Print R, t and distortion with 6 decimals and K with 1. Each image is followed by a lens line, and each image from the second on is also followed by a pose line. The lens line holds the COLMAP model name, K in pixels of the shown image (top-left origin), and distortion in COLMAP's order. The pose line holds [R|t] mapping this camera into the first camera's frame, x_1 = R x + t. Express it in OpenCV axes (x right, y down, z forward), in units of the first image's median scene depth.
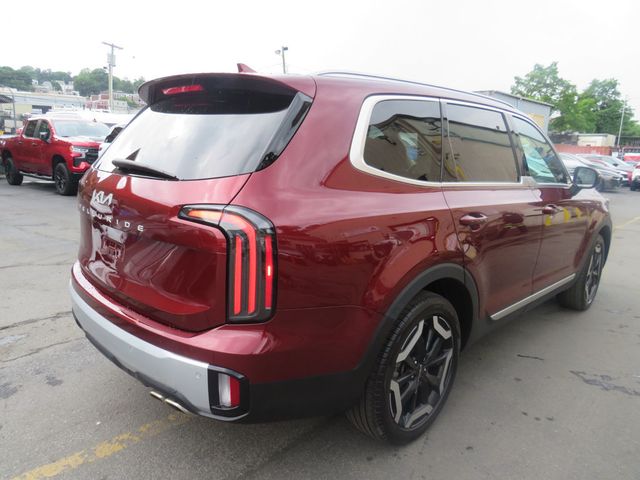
lens RADIAL K [[479.5, 0, 320.0], [0, 479.5, 240.0], [0, 0, 1]] dist [-0.028500, -0.000405]
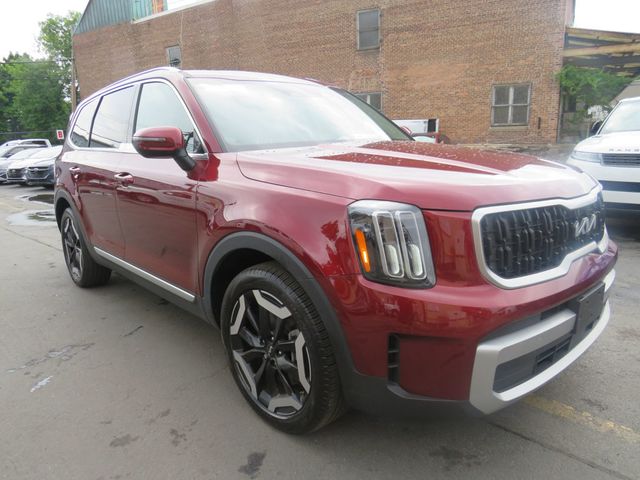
lens RADIAL K [[486.3, 0, 319.4], [0, 486.3, 252.3], [0, 0, 1]] dist [-0.054494, 0.056818]
pose [[-0.099062, 0.188563, -0.977052, 0.137484], [-0.171757, 0.963904, 0.203440, -0.017939], [0.980146, 0.187968, -0.063099, 0.144428]]
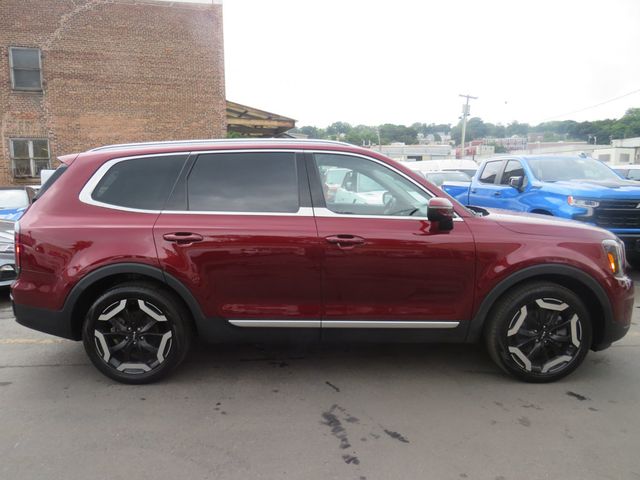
lens RADIAL K [[495.2, 0, 320.0], [0, 495.2, 240.0], [0, 0, 1]] dist [-0.045141, -0.005946]
pose [[0.697996, 0.045868, -0.714631, 0.118981], [-0.111153, 0.992791, -0.044843, -0.001275], [0.707422, 0.110734, 0.698063, 0.022113]]
